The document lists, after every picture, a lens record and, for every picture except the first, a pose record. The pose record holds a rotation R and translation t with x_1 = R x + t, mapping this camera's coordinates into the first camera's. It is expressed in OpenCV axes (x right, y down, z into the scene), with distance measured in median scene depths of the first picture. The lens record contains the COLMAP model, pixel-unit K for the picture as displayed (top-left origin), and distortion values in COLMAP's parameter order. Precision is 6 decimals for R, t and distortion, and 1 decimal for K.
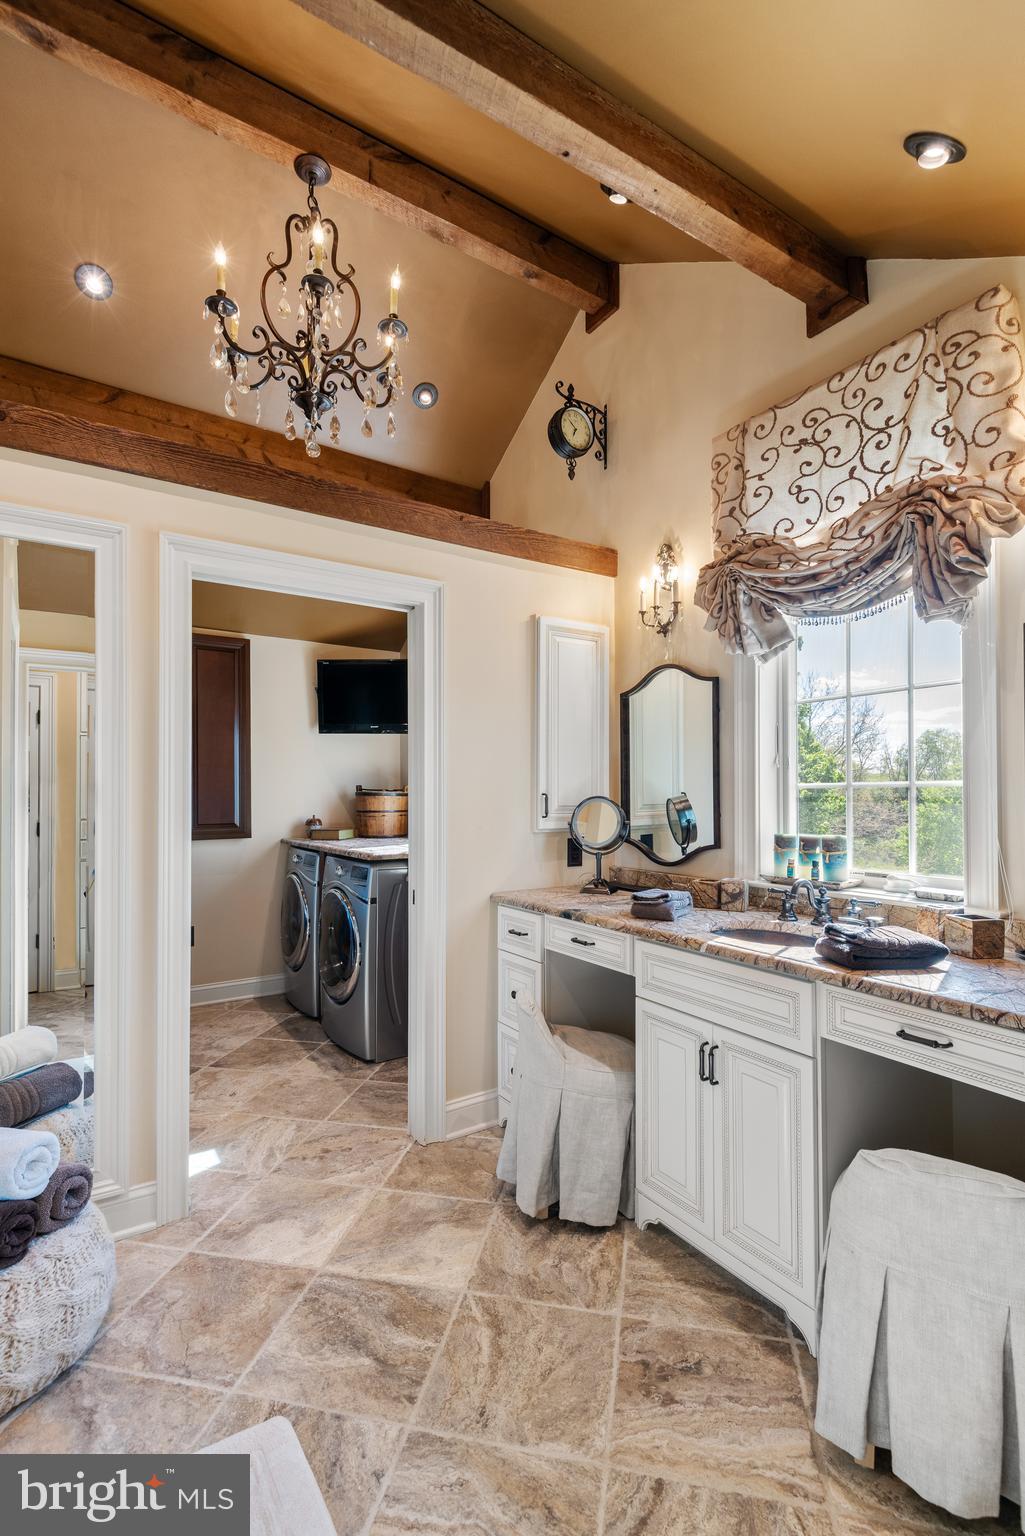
lens RADIAL K [[704.2, 0, 506.1], [0, 704.2, 768.8], [0, 0, 1]] dist [0.013633, -0.000664]
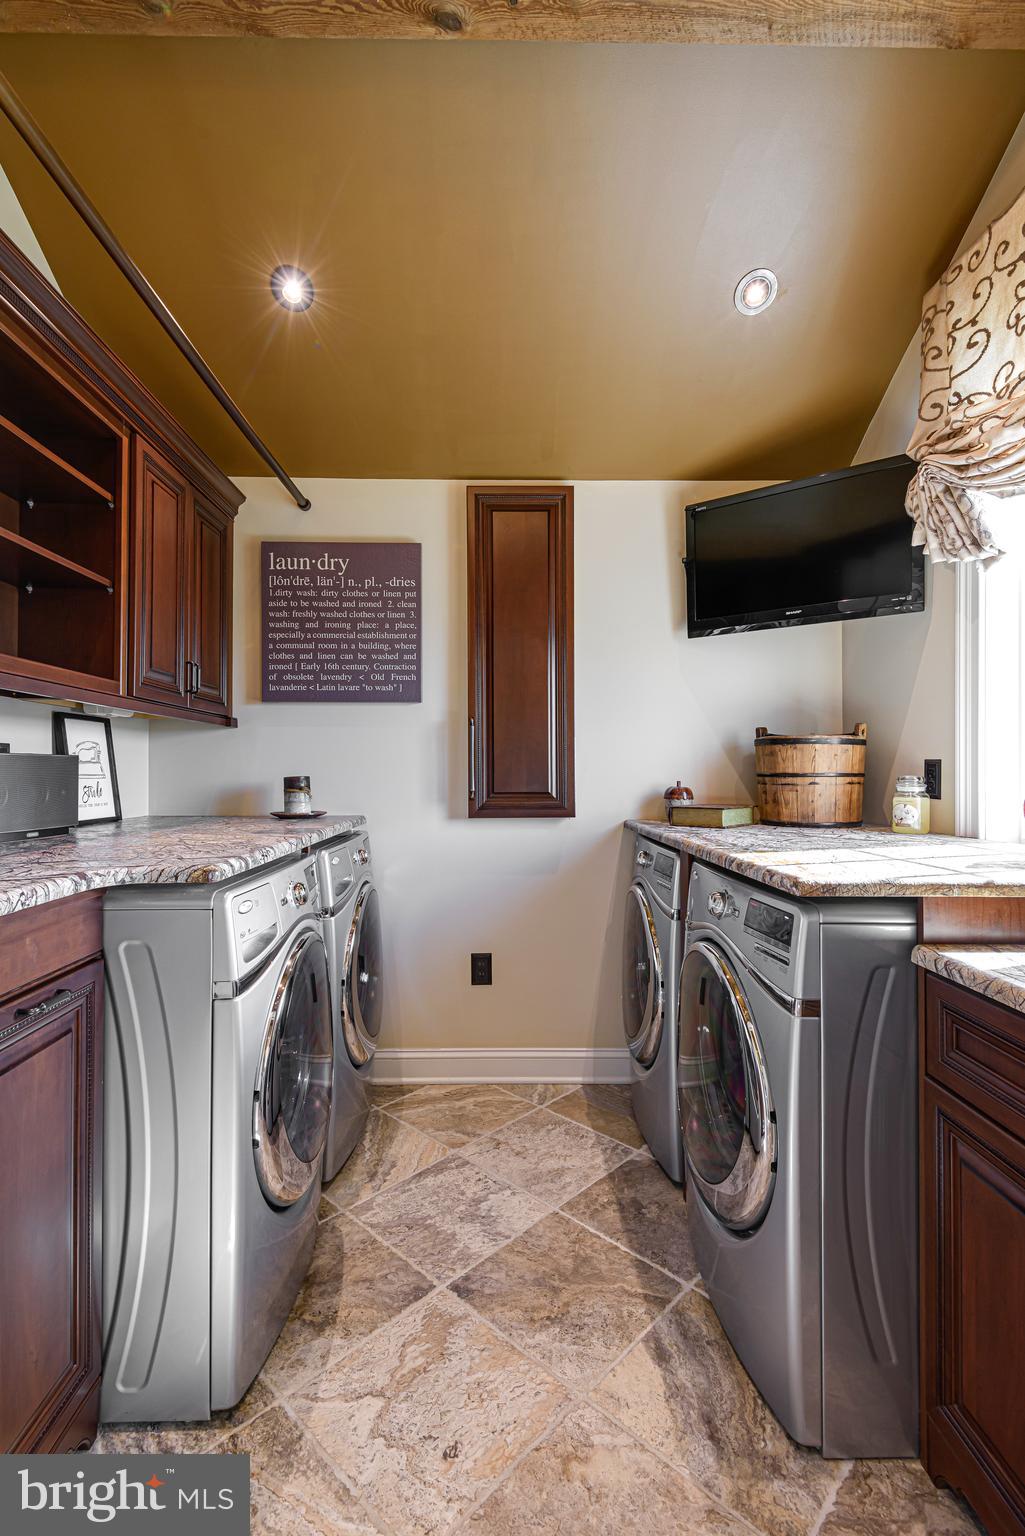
lens RADIAL K [[704.2, 0, 506.1], [0, 704.2, 768.8], [0, 0, 1]] dist [0.013633, -0.000664]
pose [[0.853373, -0.000042, -0.521302, -0.108296], [0.016558, 0.999498, 0.027025, 0.043031], [0.521038, -0.031694, 0.852945, 0.501989]]
